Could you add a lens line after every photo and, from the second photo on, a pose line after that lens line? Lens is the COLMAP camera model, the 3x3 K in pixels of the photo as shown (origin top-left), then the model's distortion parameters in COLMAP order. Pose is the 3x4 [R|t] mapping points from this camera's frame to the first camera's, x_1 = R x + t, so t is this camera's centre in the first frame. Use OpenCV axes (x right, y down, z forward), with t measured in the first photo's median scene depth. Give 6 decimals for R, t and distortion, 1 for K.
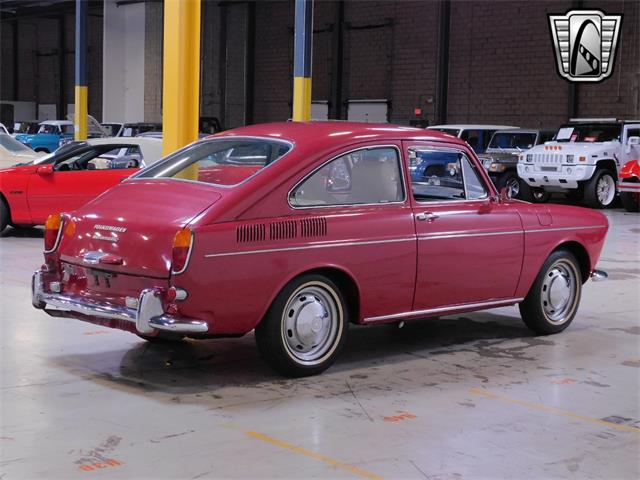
lens RADIAL K [[1126.0, 0, 319.9], [0, 1126.0, 241.0], [0, 0, 1]] dist [0.007908, 0.000000]
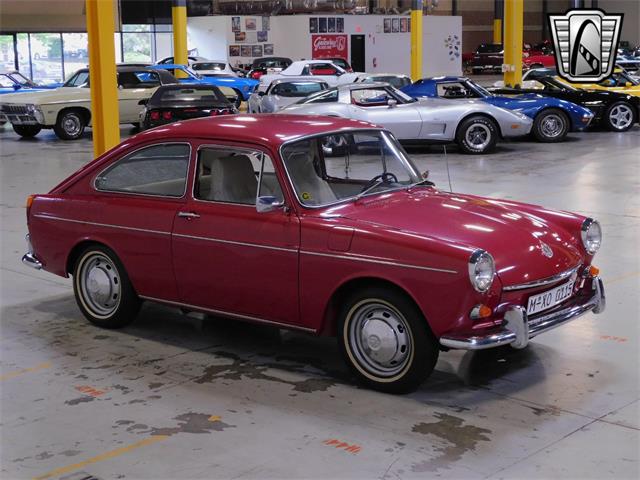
lens RADIAL K [[1122.7, 0, 320.0], [0, 1122.7, 234.6], [0, 0, 1]] dist [0.007547, 0.000000]
pose [[0.109120, 0.143794, -0.983573, 1.061851], [-0.069864, 0.988144, 0.136711, -0.144702], [0.991570, 0.053798, 0.117873, 0.949583]]
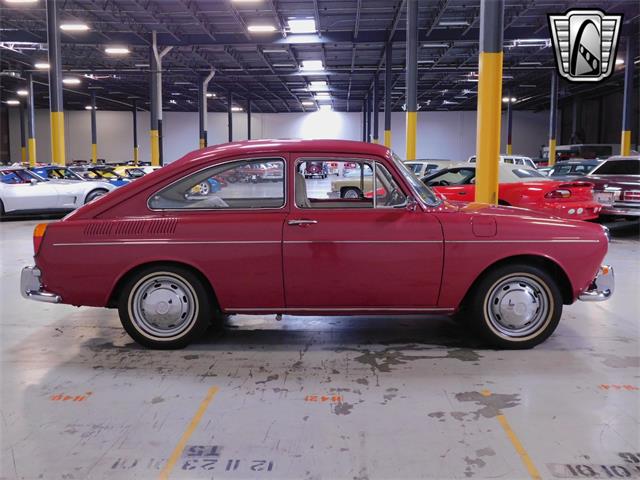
lens RADIAL K [[677.1, 0, 318.8], [0, 677.1, 240.6], [0, 0, 1]] dist [0.004647, 0.000000]
pose [[0.728126, 0.052400, -0.683438, 0.528026], [-0.044536, 0.998583, 0.029115, -0.022746], [0.683995, 0.009238, 0.729428, 0.507361]]
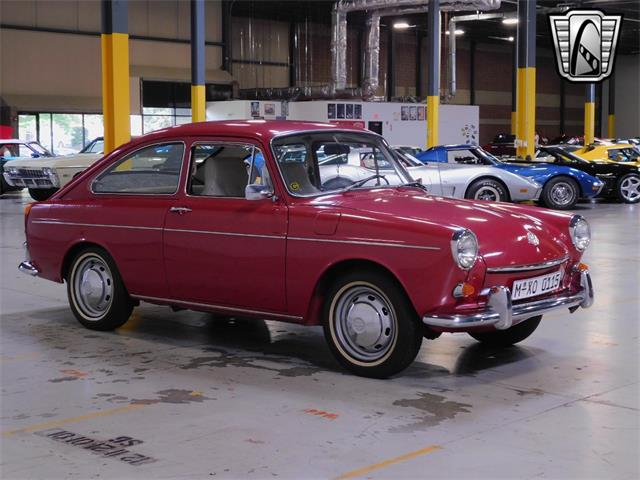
lens RADIAL K [[1122.7, 0, 320.2], [0, 1122.7, 240.2], [0, 0, 1]] dist [0.007547, 0.000000]
pose [[0.089945, 0.062929, -0.993957, 1.078903], [-0.083691, 0.994950, 0.055419, -0.058775], [0.992424, 0.078201, 0.094757, 0.980680]]
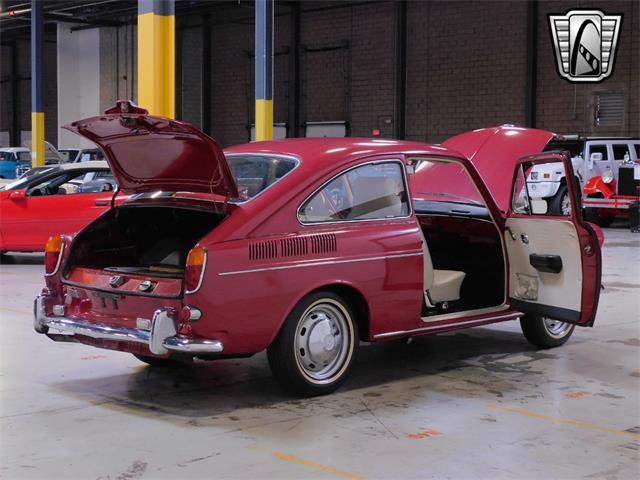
lens RADIAL K [[1126.0, 0, 320.3], [0, 1126.0, 236.2], [0, 0, 1]] dist [0.007908, 0.000000]
pose [[0.998876, -0.020209, 0.042879, -0.043779], [0.021266, 0.999478, -0.024321, 0.004493], [-0.042365, 0.025206, 0.998784, 0.013716]]
